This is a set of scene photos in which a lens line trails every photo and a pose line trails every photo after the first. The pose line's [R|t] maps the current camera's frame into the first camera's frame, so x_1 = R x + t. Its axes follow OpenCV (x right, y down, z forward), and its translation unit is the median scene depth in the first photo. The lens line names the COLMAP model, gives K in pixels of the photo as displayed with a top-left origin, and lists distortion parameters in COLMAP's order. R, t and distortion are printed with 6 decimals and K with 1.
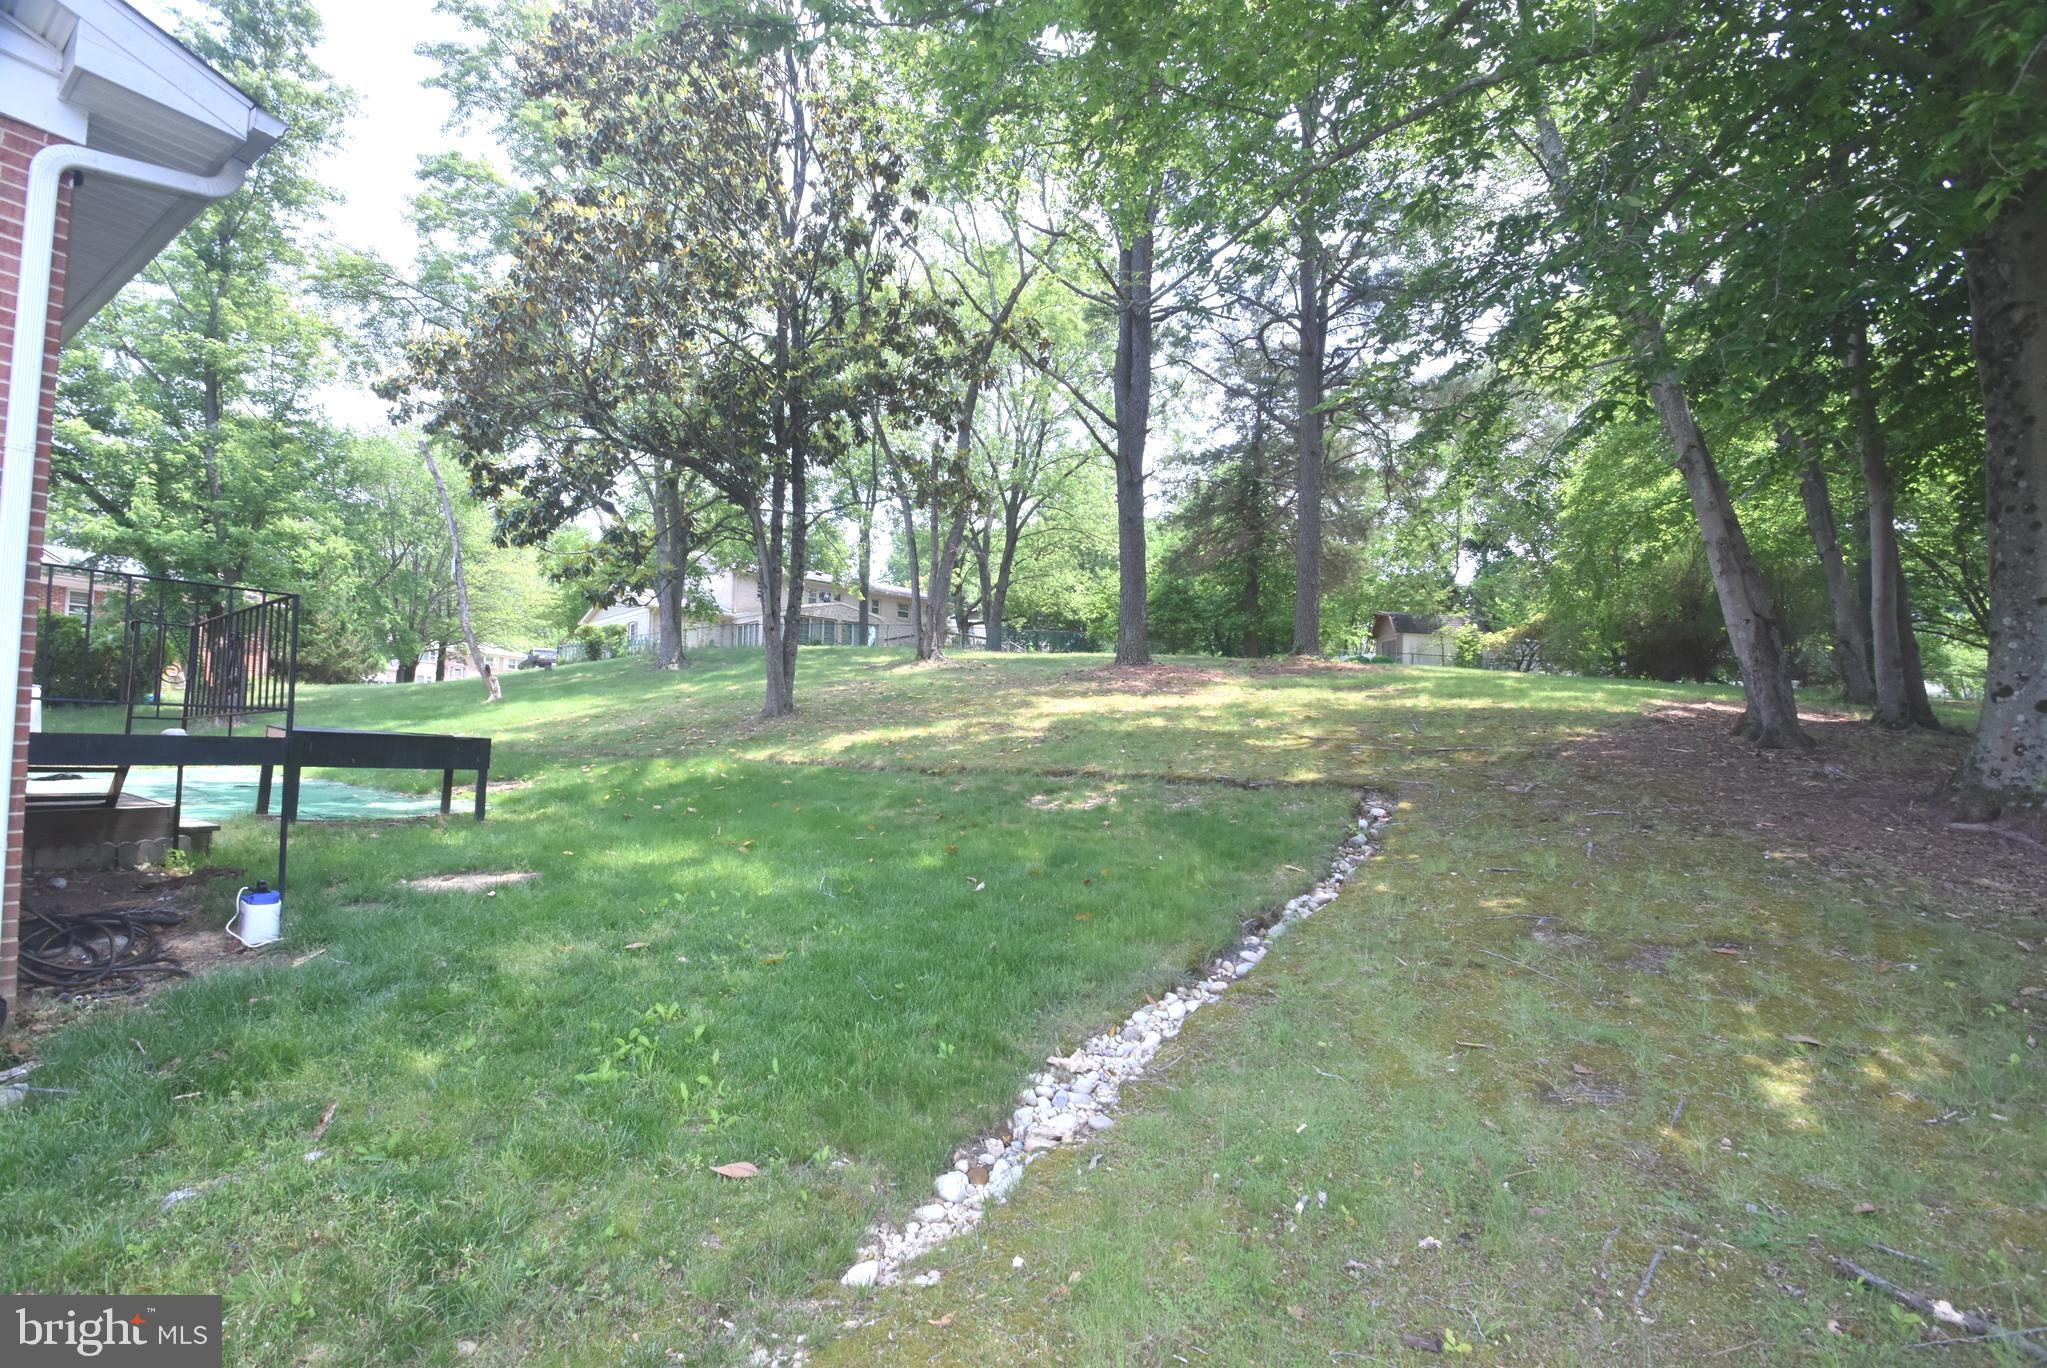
lens RADIAL K [[906.8, 0, 1018.2], [0, 906.8, 711.7], [0, 0, 1]] dist [0.012029, -0.013222]
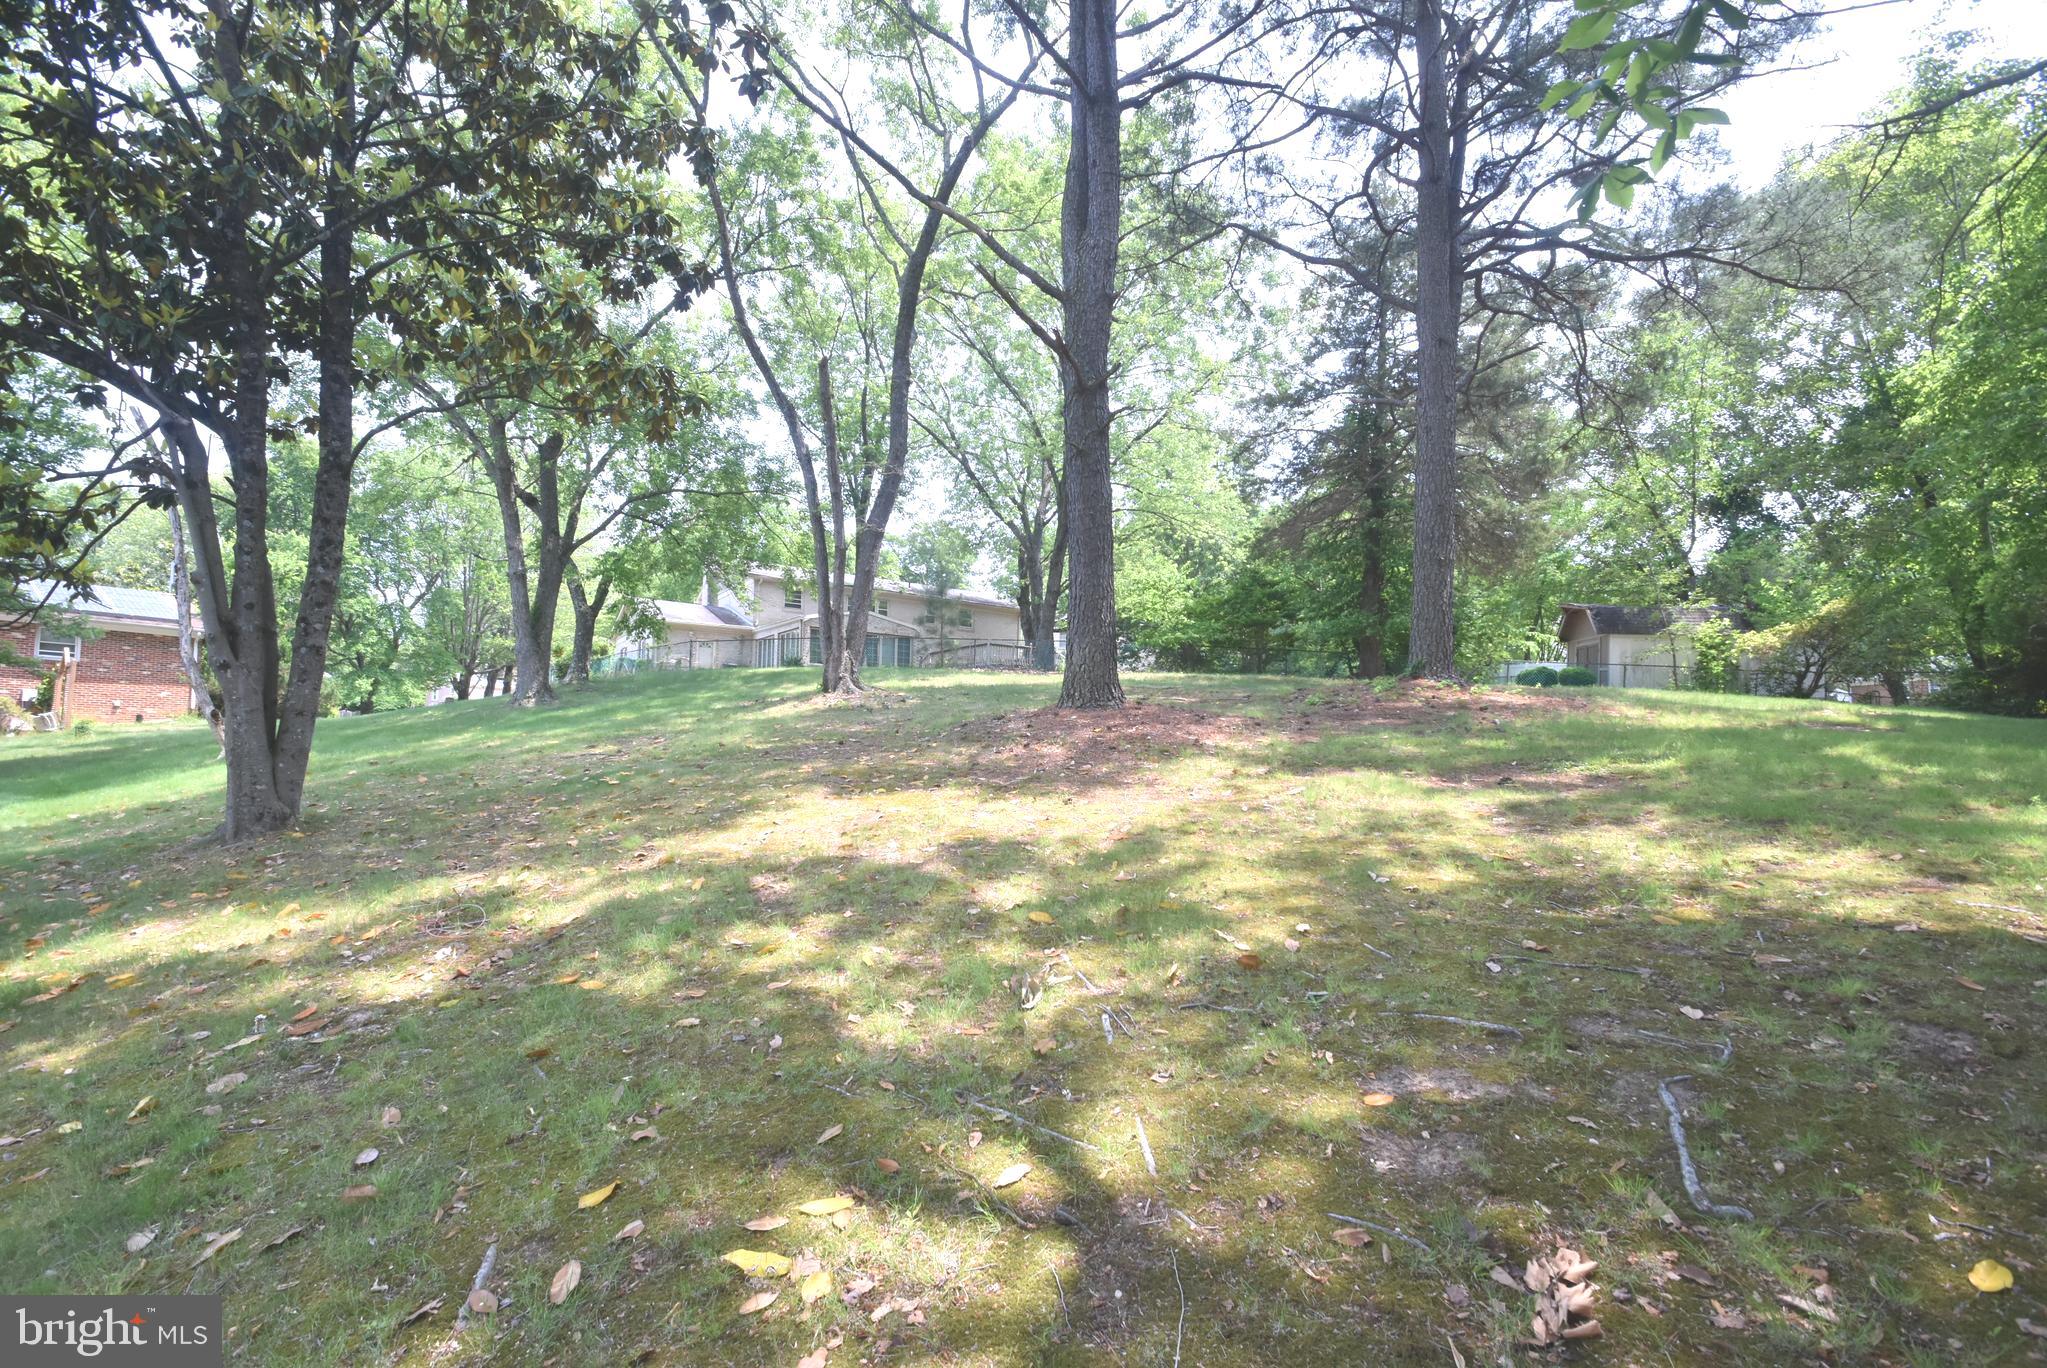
lens RADIAL K [[906.8, 0, 1018.2], [0, 906.8, 711.7], [0, 0, 1]] dist [0.012029, -0.013222]
pose [[0.984513, -0.005593, -0.175224, 0.107207], [0.004573, 0.999970, -0.006225, -0.026492], [0.175253, 0.005327, 0.984509, 0.252986]]
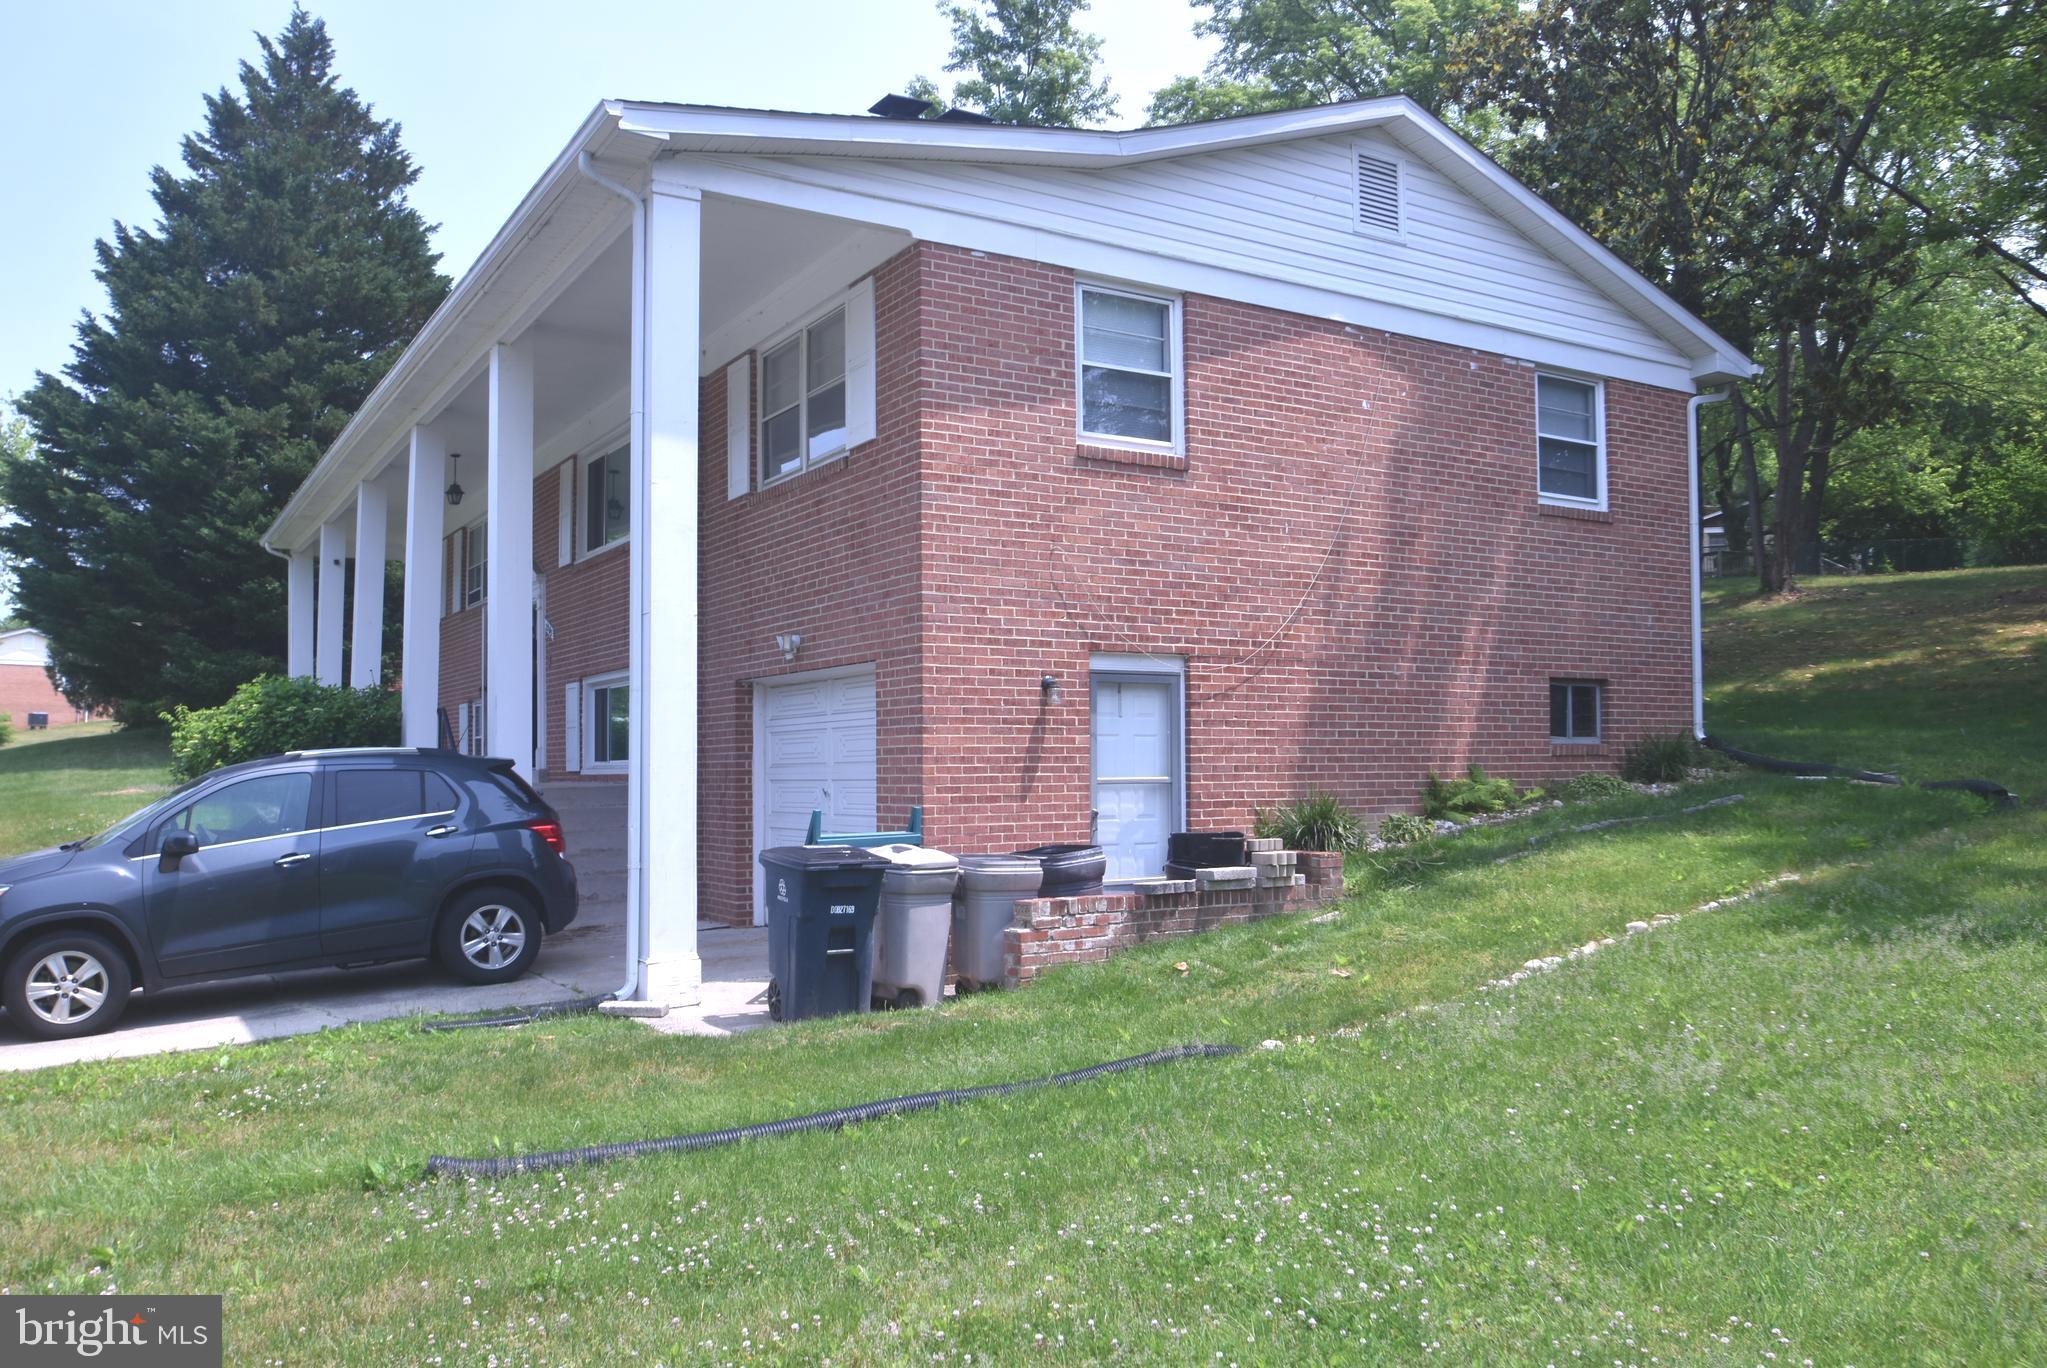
lens RADIAL K [[1576.7, 0, 1023.5], [0, 1576.7, 684.0], [0, 0, 1]] dist [-0.006948, -0.003124]
pose [[0.911376, -0.046044, -0.408991, -0.079544], [0.041451, 0.998938, -0.020094, 0.012953], [0.409482, 0.001360, 0.912317, -0.290614]]
